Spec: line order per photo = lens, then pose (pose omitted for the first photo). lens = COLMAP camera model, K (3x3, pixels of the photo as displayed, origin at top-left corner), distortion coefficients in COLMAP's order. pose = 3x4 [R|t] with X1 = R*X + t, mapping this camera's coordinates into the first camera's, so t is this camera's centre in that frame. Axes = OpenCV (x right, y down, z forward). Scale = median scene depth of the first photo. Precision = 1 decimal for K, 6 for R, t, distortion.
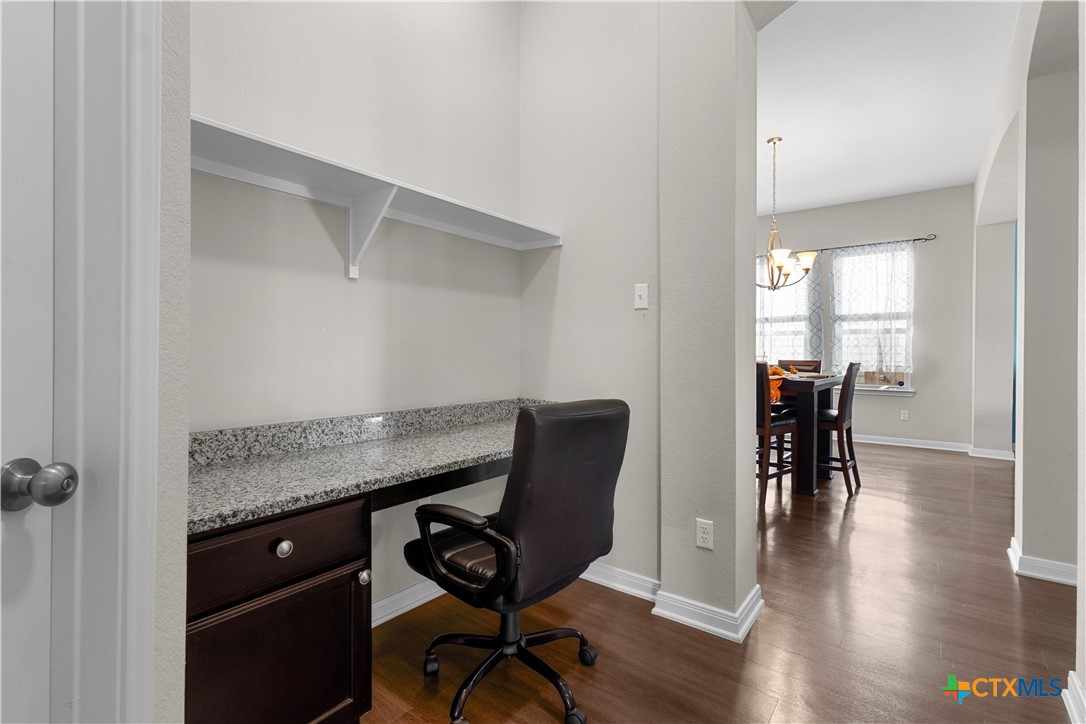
lens RADIAL K [[509.7, 0, 545.6], [0, 509.7, 352.0], [0, 0, 1]] dist [0.006587, -0.000483]
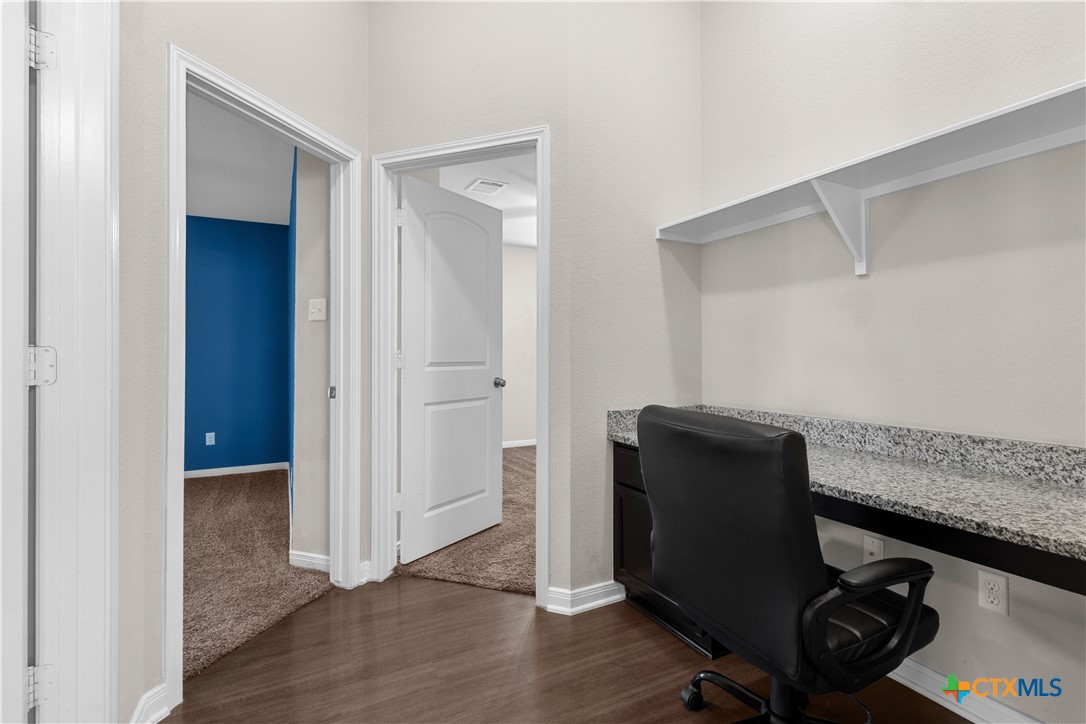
lens RADIAL K [[509.7, 0, 544.4], [0, 509.7, 359.1], [0, 0, 1]] dist [0.006587, -0.000483]
pose [[-0.431867, 0.001920, -0.901935, 0.726265], [0.000106, 0.999998, 0.002078, 0.007067], [0.901937, 0.000802, -0.431866, 0.895845]]
